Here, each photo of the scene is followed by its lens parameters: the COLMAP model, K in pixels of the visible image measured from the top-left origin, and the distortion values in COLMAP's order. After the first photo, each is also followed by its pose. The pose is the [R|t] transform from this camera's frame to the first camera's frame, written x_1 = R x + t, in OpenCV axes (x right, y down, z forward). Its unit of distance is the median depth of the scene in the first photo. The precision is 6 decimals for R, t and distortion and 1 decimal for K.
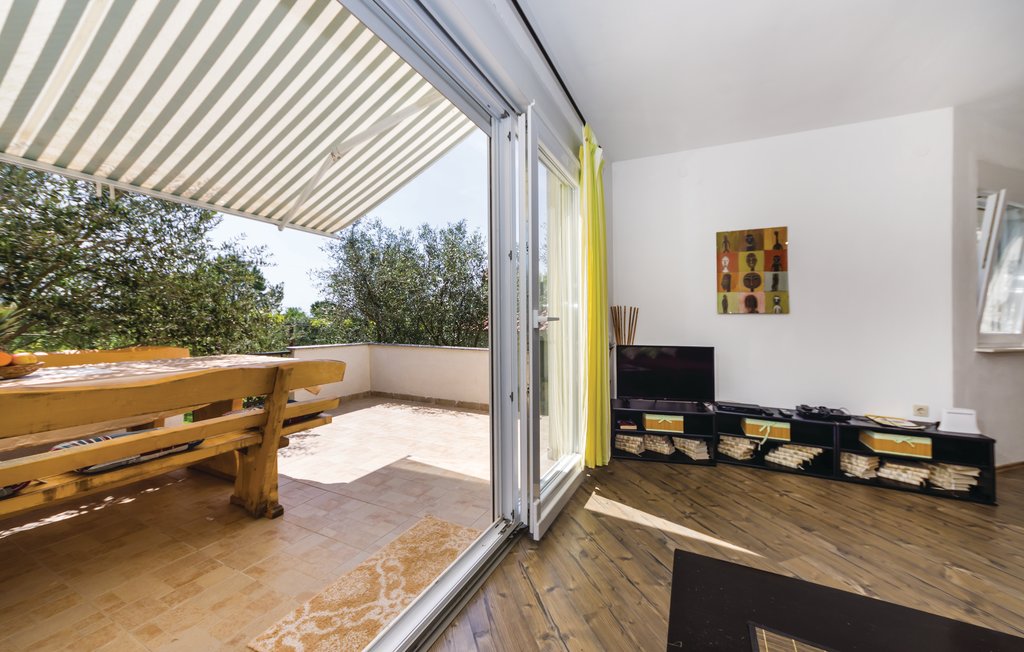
lens RADIAL K [[410.6, 0, 512.0], [0, 410.6, 326.0], [0, 0, 1]] dist [-0.001139, -0.000074]
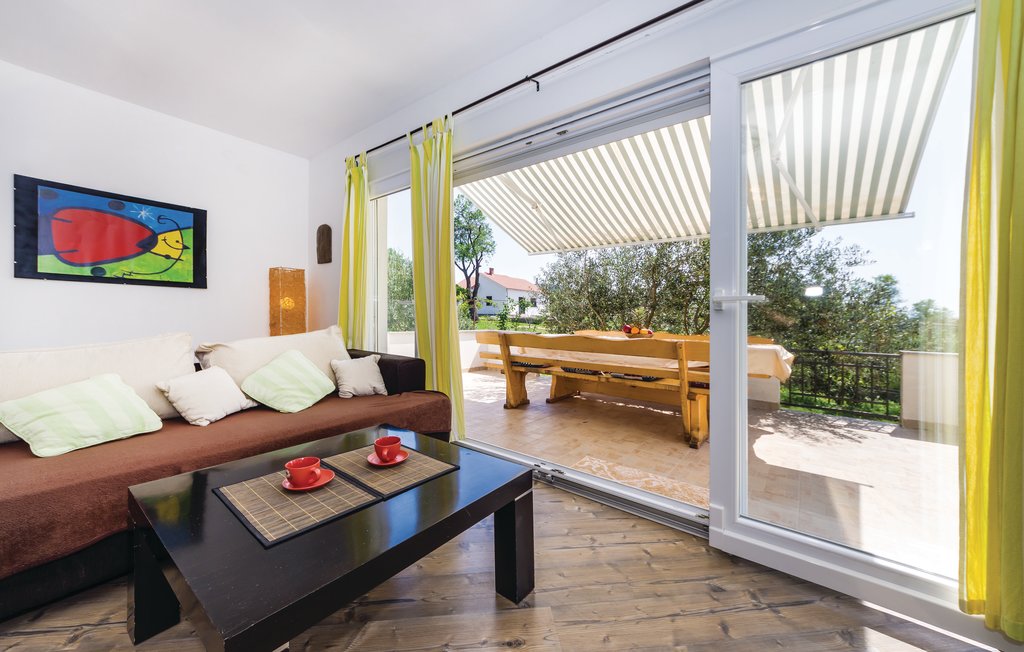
lens RADIAL K [[364.2, 0, 512.0], [0, 364.2, 326.0], [0, 0, 1]] dist [-0.000829, -0.000067]
pose [[-0.247631, 0.009282, -0.968810, 1.082952], [-0.044127, 0.998808, 0.020849, 0.026422], [0.967849, 0.047914, -0.246927, 0.824229]]
